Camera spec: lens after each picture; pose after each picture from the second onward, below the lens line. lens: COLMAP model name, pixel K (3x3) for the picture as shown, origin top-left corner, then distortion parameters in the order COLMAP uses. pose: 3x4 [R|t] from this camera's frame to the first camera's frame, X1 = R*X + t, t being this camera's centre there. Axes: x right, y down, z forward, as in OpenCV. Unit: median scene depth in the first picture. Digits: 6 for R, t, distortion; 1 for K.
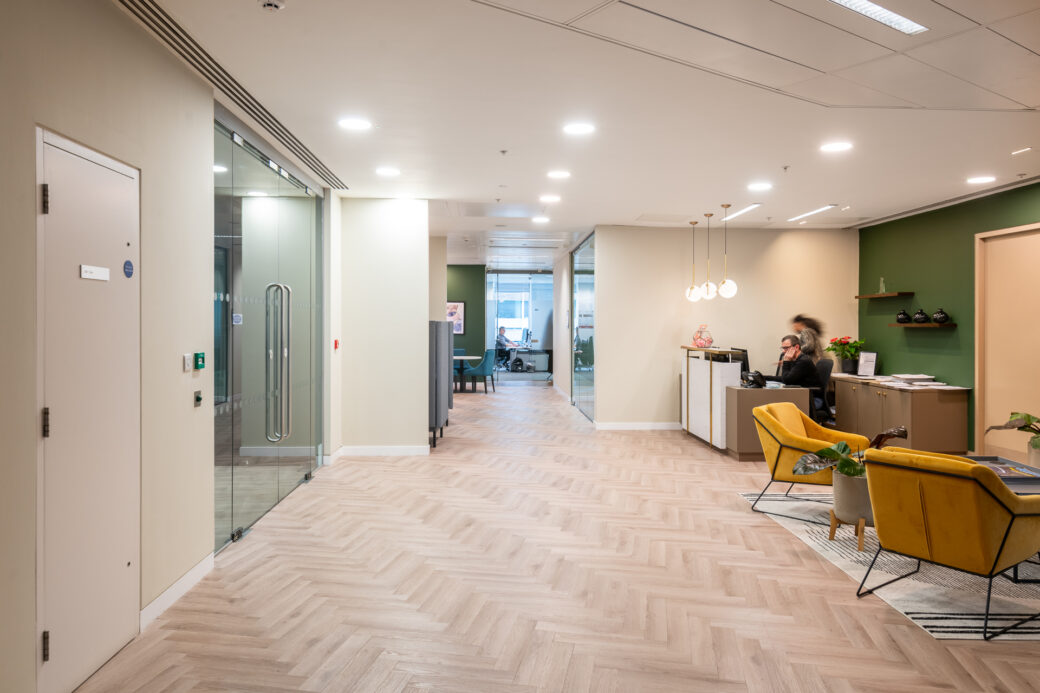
lens RADIAL K [[711.3, 0, 527.6], [0, 711.3, 324.9], [0, 0, 1]] dist [-0.000208, -0.003478]
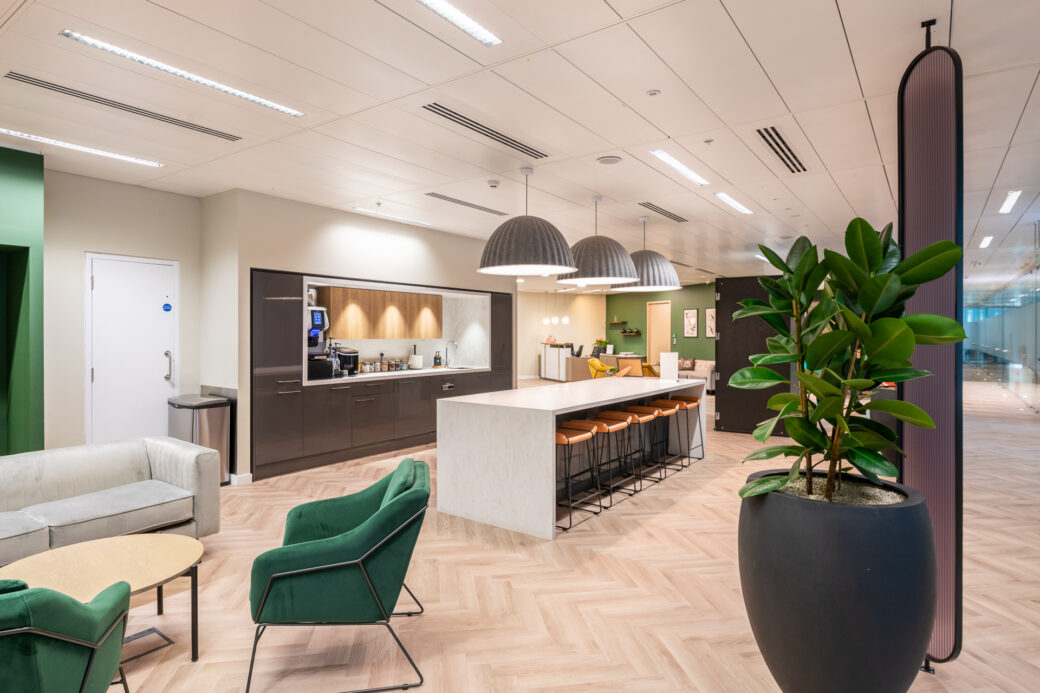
lens RADIAL K [[559.3, 0, 535.8], [0, 559.3, 328.2], [0, 0, 1]] dist [0.002785, 0.000051]
pose [[0.932961, 0.003602, 0.359959, -0.576237], [0.000069, 0.999948, -0.010184, 0.000212], [-0.359977, 0.009527, 0.932913, -0.904333]]
